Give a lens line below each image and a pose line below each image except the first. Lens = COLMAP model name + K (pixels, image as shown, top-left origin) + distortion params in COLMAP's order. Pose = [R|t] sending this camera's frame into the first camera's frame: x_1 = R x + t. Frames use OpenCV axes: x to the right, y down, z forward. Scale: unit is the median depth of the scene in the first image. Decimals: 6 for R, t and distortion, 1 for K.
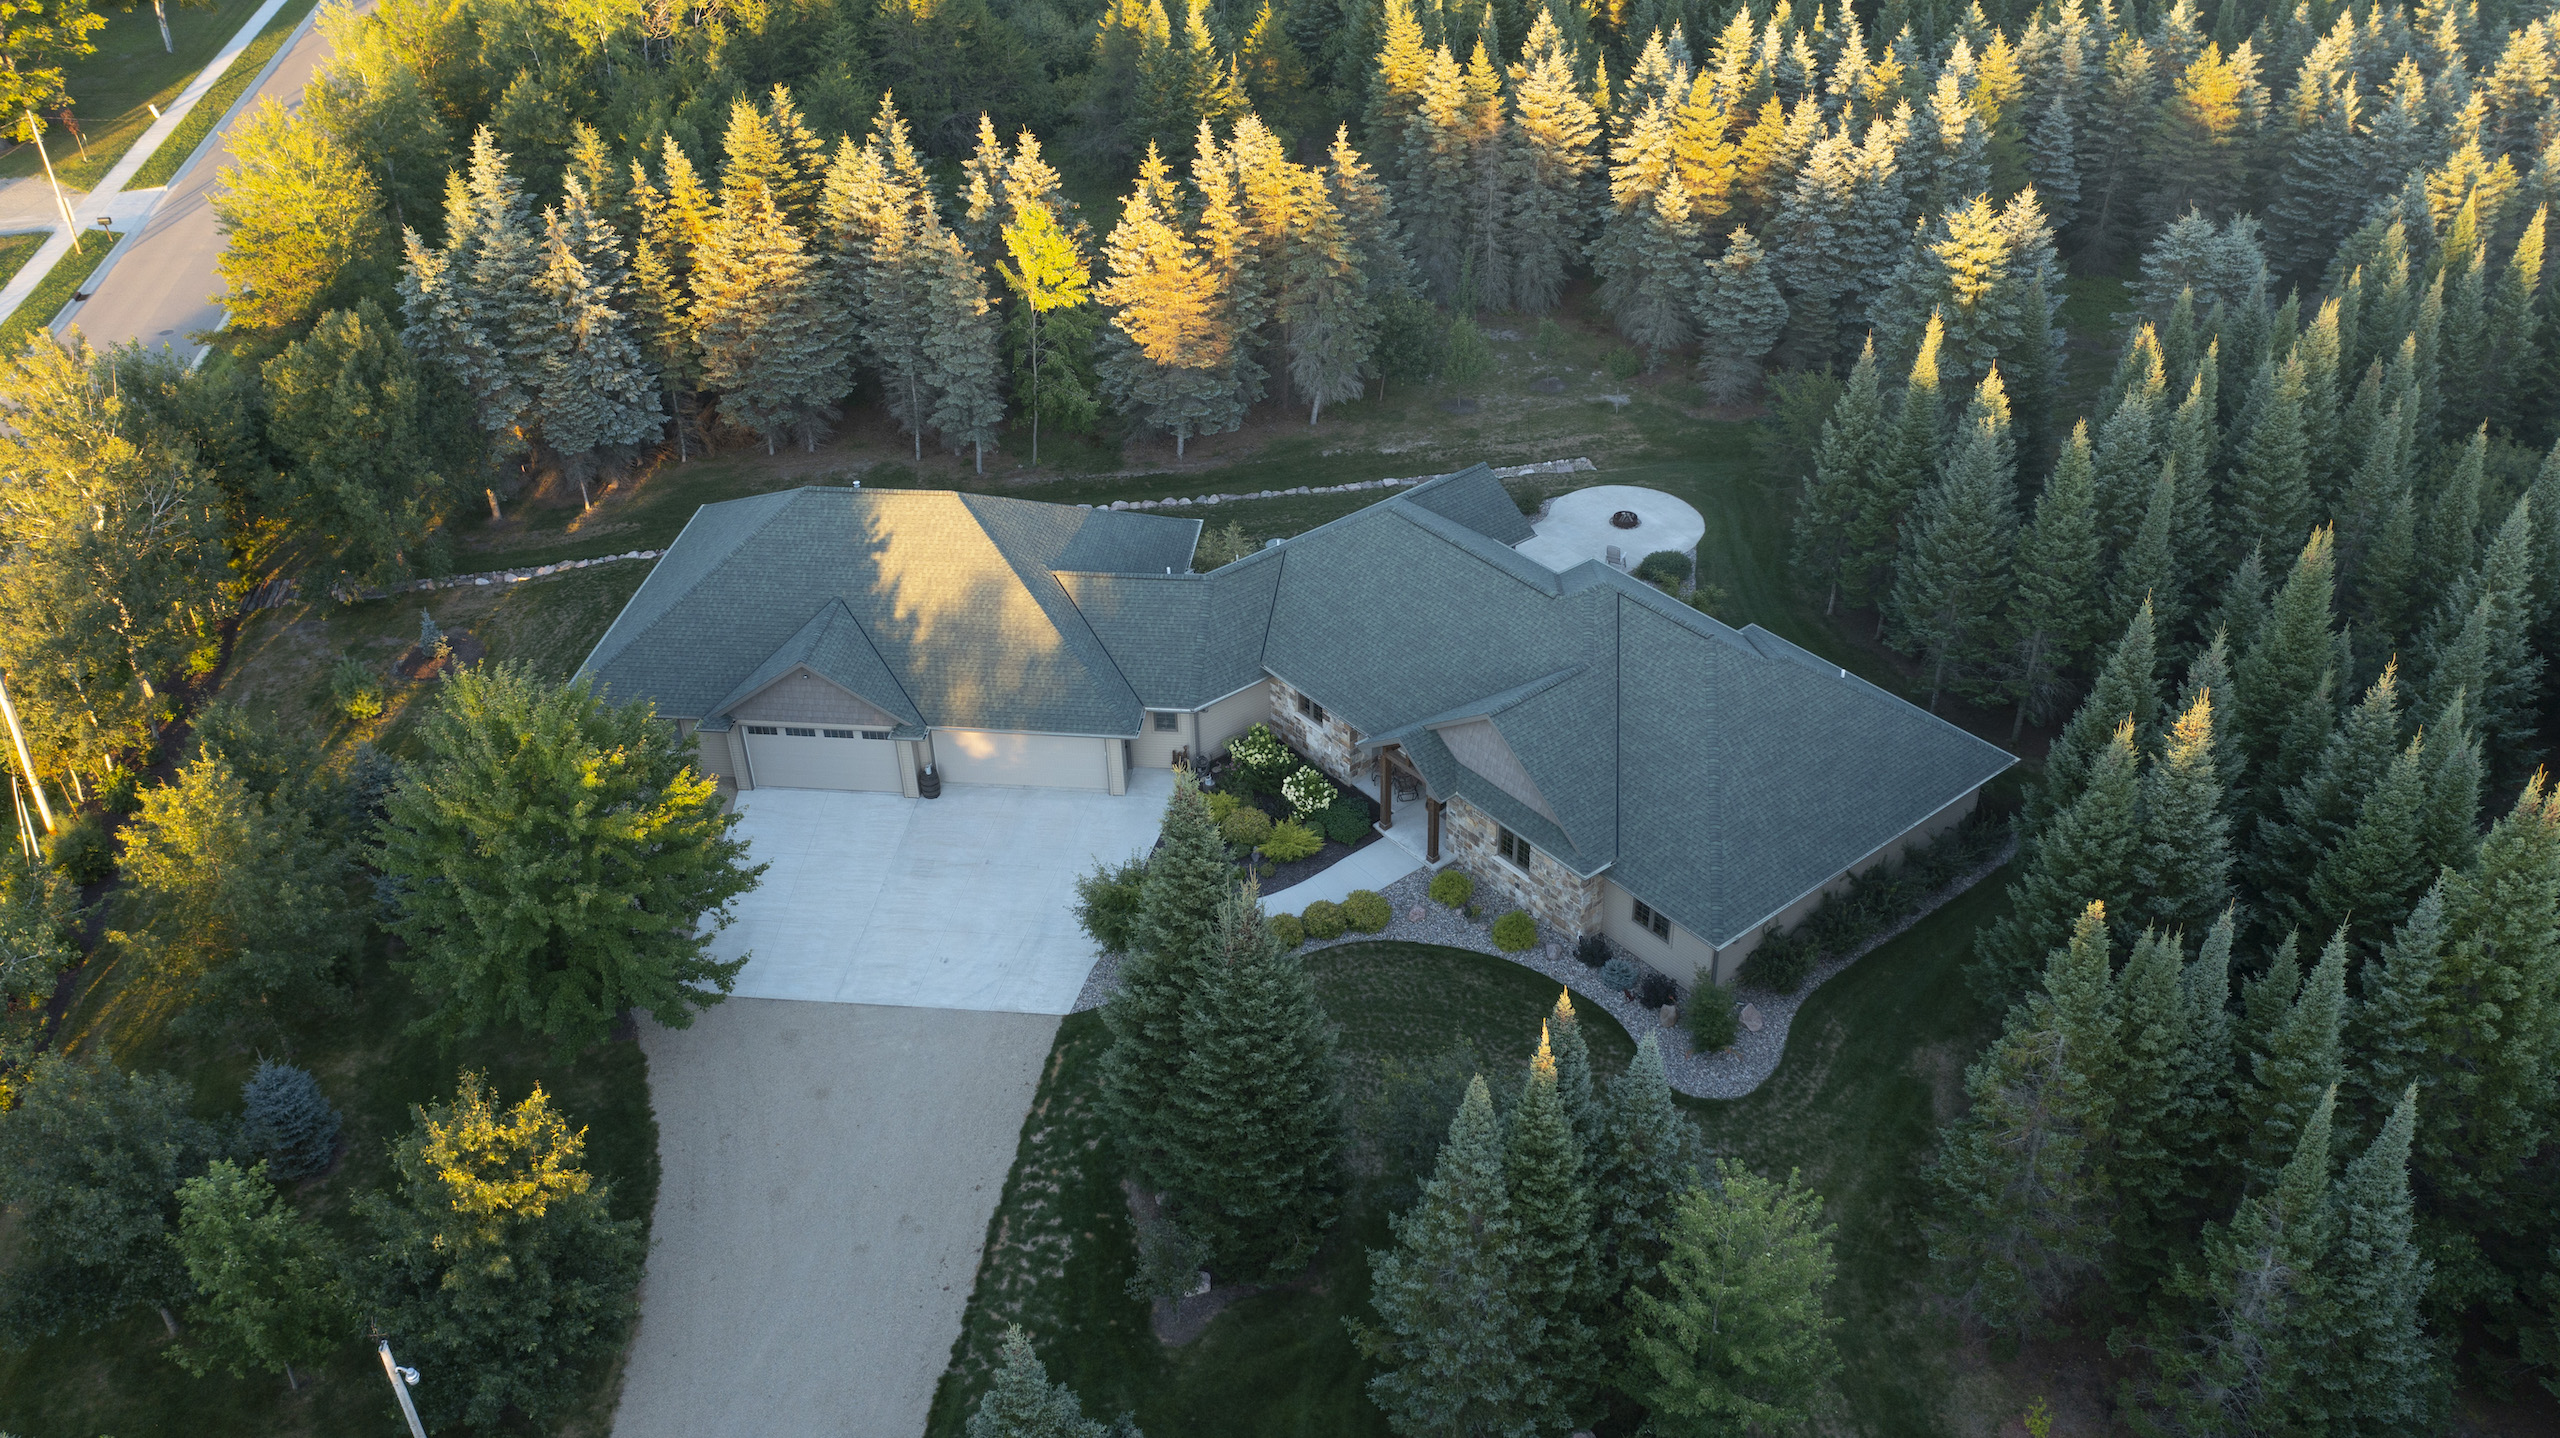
lens RADIAL K [[2027.3, 0, 1270.7], [0, 2027.3, 716.8], [0, 0, 1]] dist [-0.005135, 0.005081]
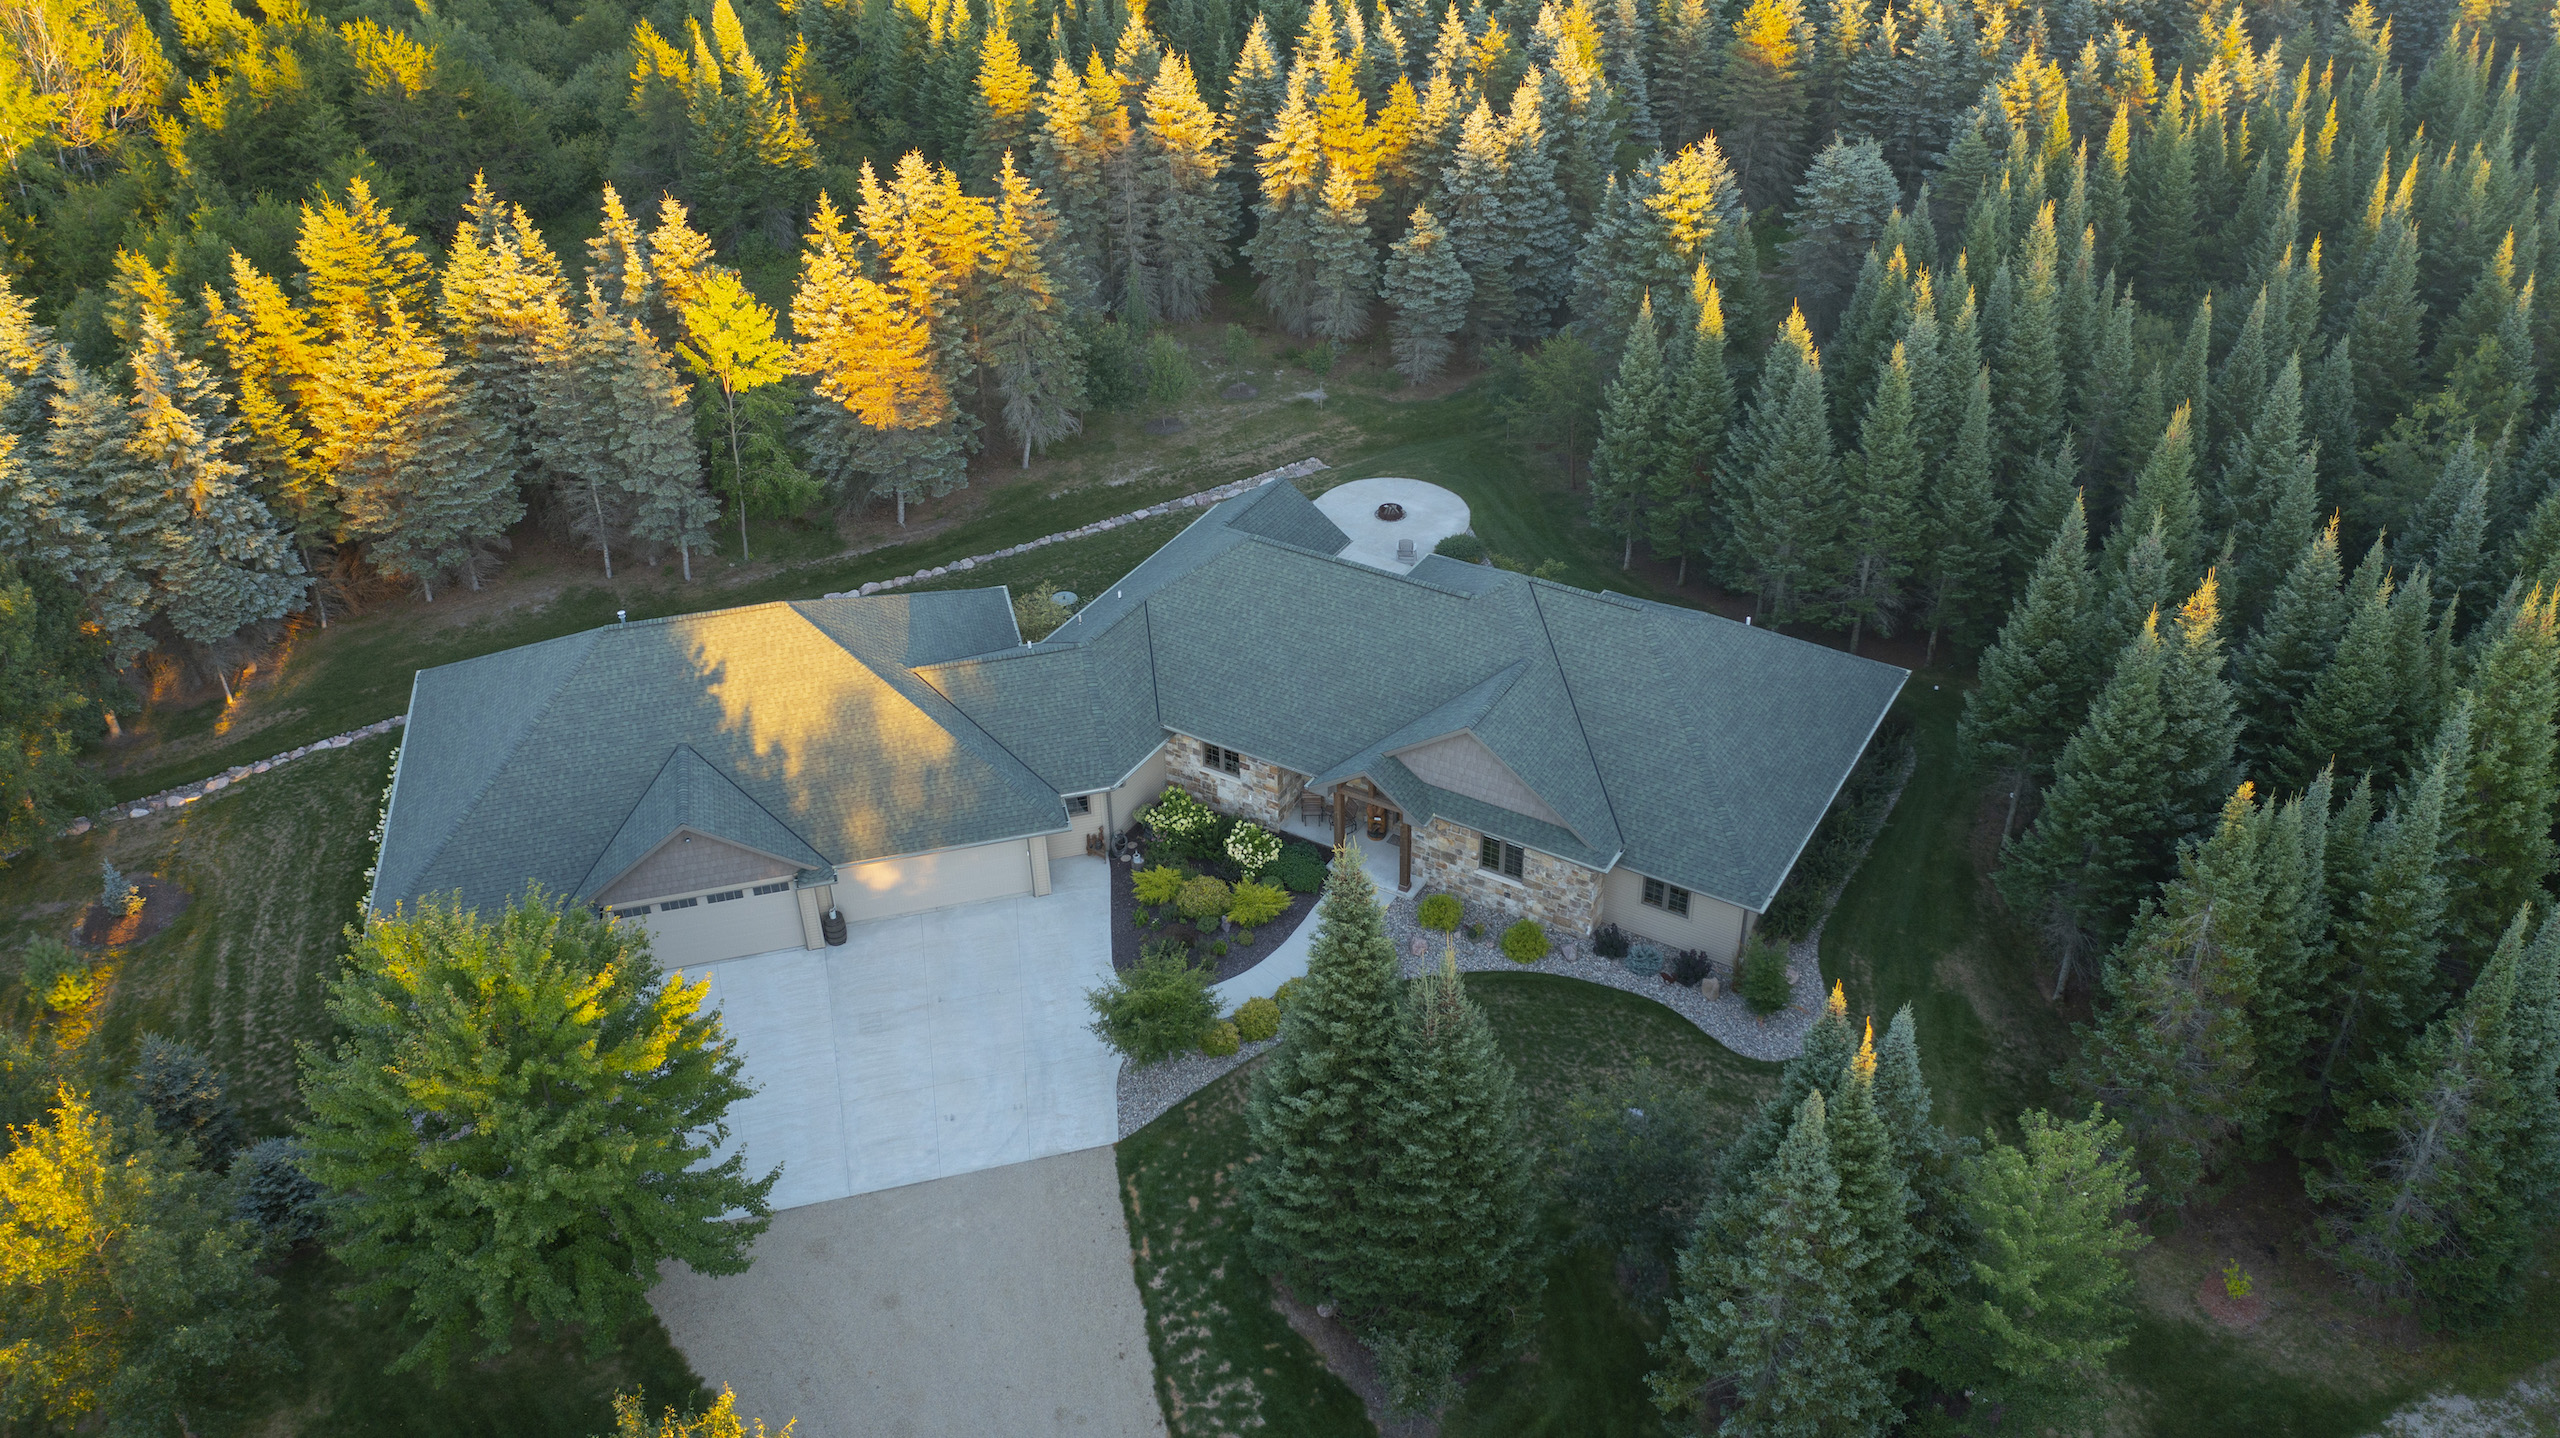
lens RADIAL K [[2025.1, 0, 1277.5], [0, 2025.1, 718.0], [0, 0, 1]] dist [-0.007455, 0.004342]
pose [[0.935666, -0.193944, 0.294814, -0.188033], [0.195303, 0.980421, 0.025129, -0.034302], [-0.293915, 0.034066, 0.955224, 0.075568]]
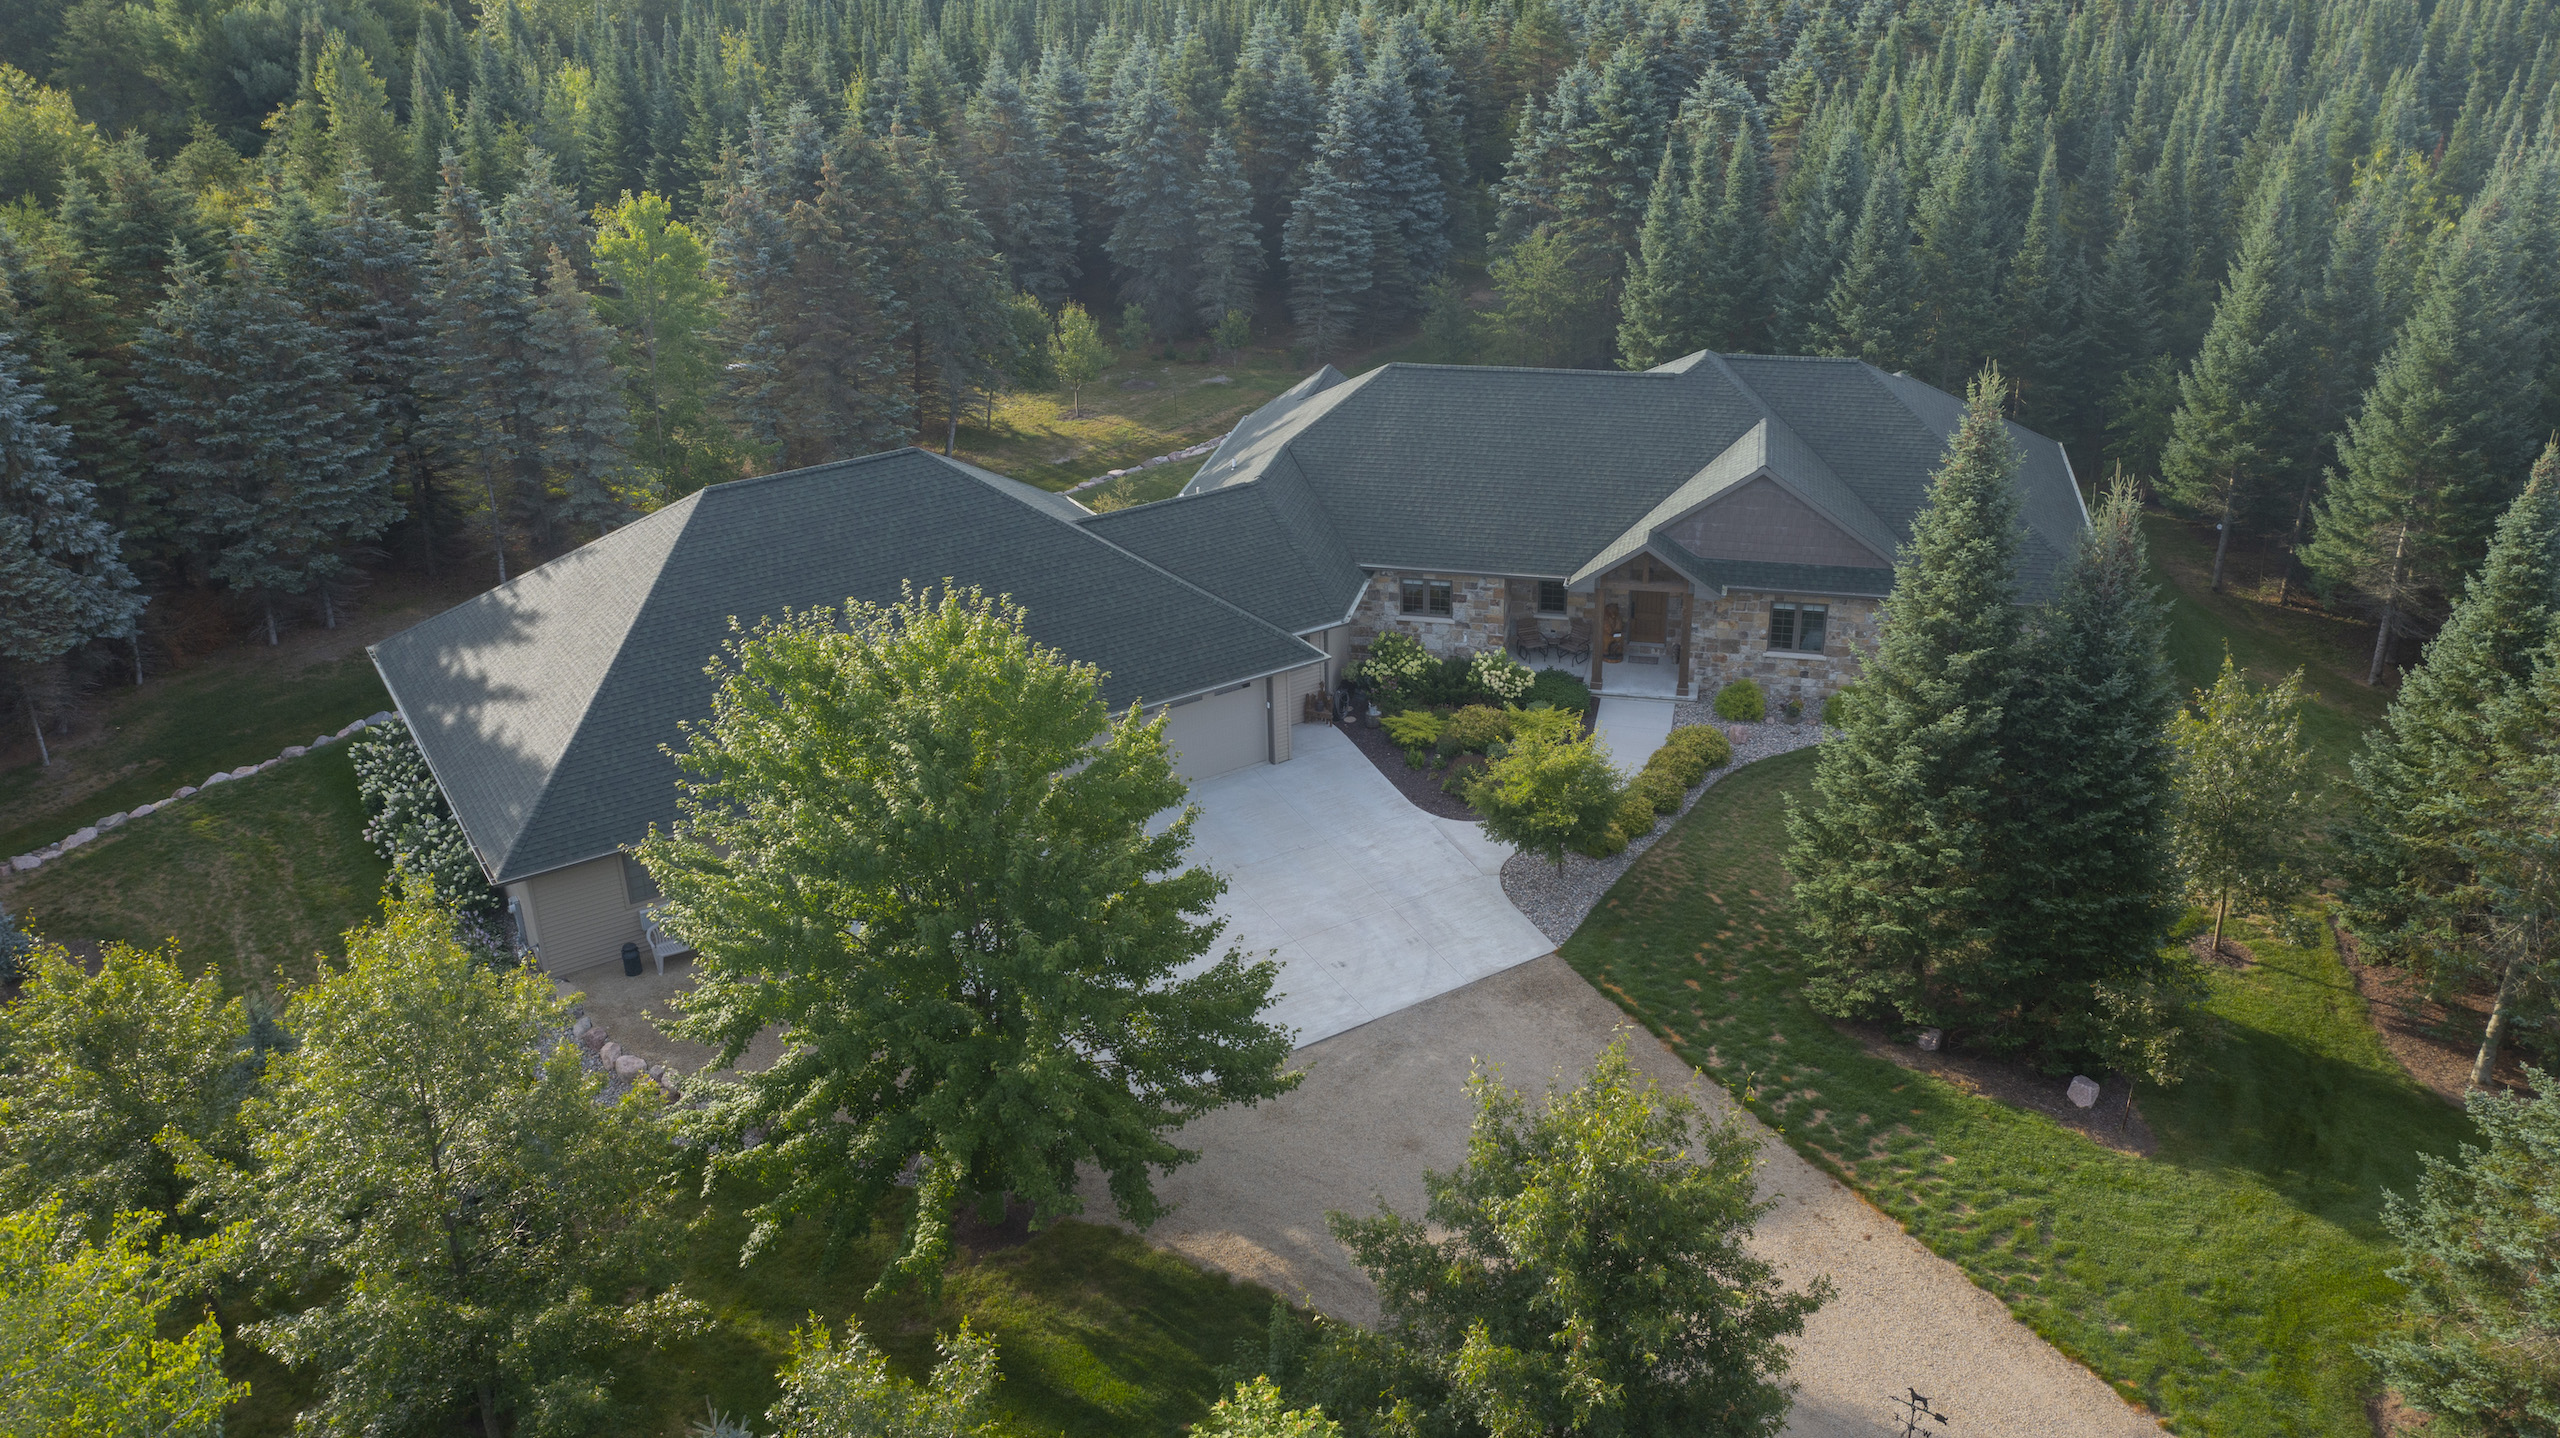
lens RADIAL K [[2027.3, 0, 1270.7], [0, 2027.3, 716.8], [0, 0, 1]] dist [-0.005135, 0.005081]
pose [[0.786325, -0.256268, 0.562157, -0.406754], [0.348394, 0.935366, -0.060920, 0.055108], [-0.510211, 0.243755, 0.824784, 0.306991]]
